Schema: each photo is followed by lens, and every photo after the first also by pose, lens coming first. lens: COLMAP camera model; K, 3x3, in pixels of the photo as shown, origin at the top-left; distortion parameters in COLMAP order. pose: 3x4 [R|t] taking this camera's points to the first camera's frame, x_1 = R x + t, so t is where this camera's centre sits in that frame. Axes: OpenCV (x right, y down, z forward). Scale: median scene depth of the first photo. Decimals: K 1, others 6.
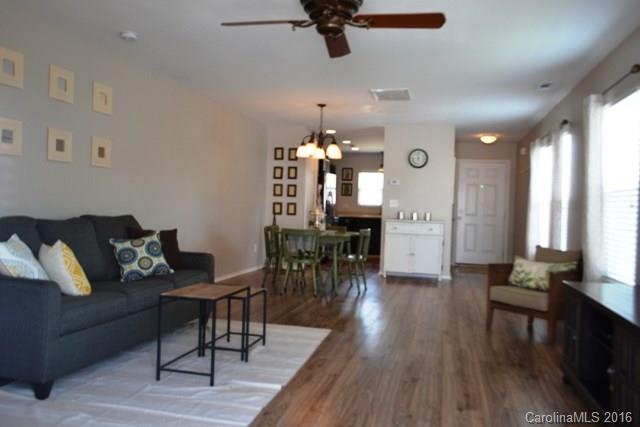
lens RADIAL K [[512.1, 0, 323.2], [0, 512.1, 212.0], [0, 0, 1]] dist [-0.000173, -0.006137]
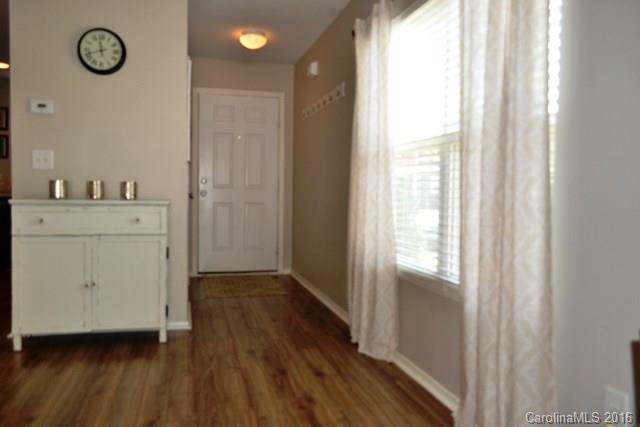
lens RADIAL K [[512.1, 0, 323.2], [0, 512.1, 212.0], [0, 0, 1]] dist [-0.000173, -0.006137]
pose [[0.878884, -0.042289, 0.475157, 0.132106], [0.022030, 0.998598, 0.048126, 0.009765], [-0.476526, -0.031829, 0.878584, 0.510663]]
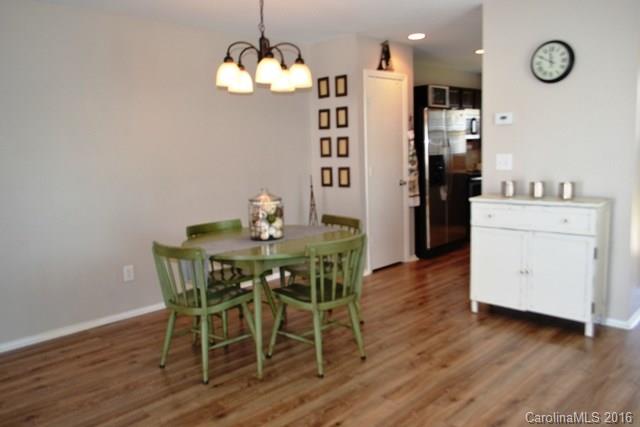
lens RADIAL K [[512.1, 0, 323.2], [0, 512.1, 212.0], [0, 0, 1]] dist [-0.000173, -0.006137]
pose [[0.861855, -0.001008, -0.507153, 0.226871], [0.059248, 0.993351, 0.098712, -0.026560], [0.503682, -0.115123, 0.856184, 0.460081]]
